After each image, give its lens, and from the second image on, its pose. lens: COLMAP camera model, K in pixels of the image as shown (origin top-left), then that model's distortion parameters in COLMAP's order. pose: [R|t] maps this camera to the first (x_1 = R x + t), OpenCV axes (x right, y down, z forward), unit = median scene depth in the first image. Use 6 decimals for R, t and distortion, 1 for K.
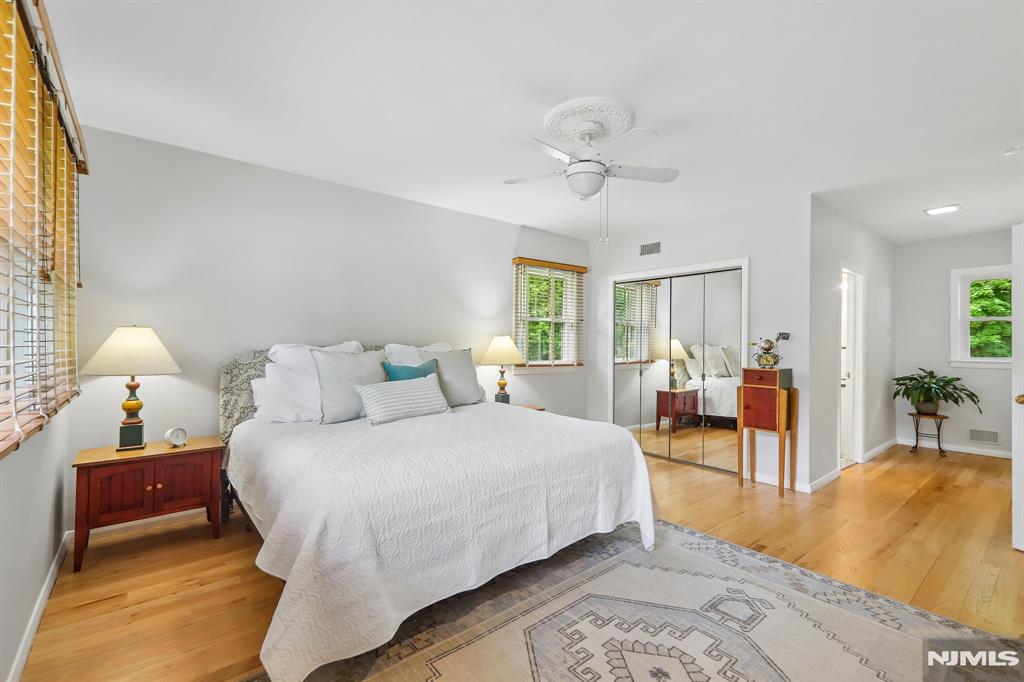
lens RADIAL K [[448.5, 0, 502.8], [0, 448.5, 338.8], [0, 0, 1]] dist [-0.044597, 0.013383]
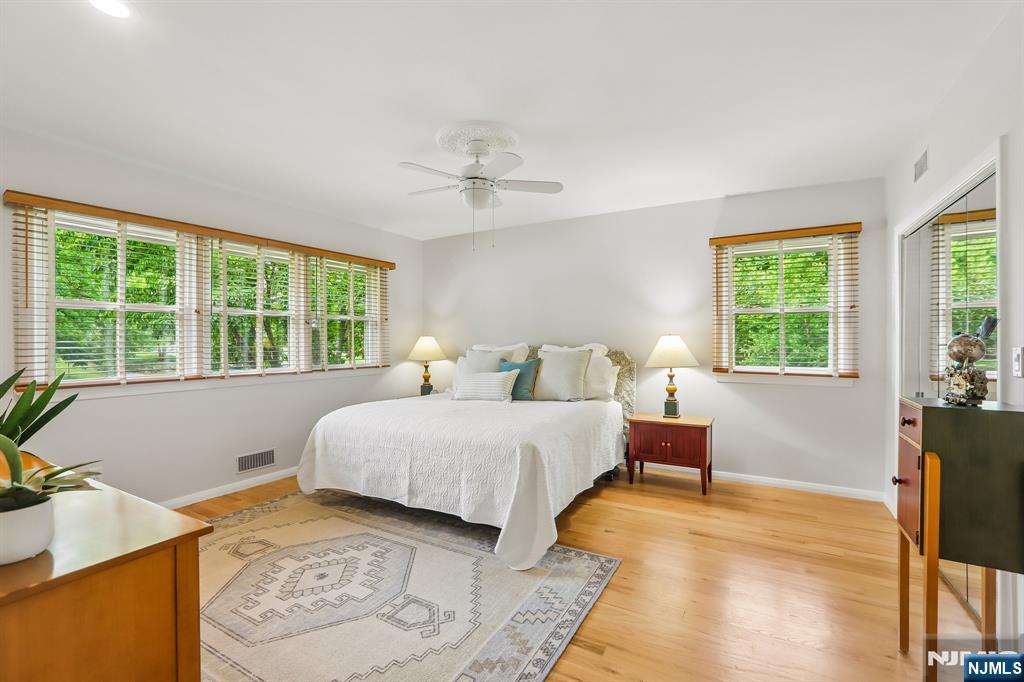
lens RADIAL K [[448.5, 0, 506.2], [0, 448.5, 340.4], [0, 0, 1]] dist [-0.044597, 0.013383]
pose [[0.369009, 0.002072, -0.929424, 1.377753], [0.015642, 0.999842, 0.008439, -0.018379], [0.929294, -0.017652, 0.368918, 0.735449]]
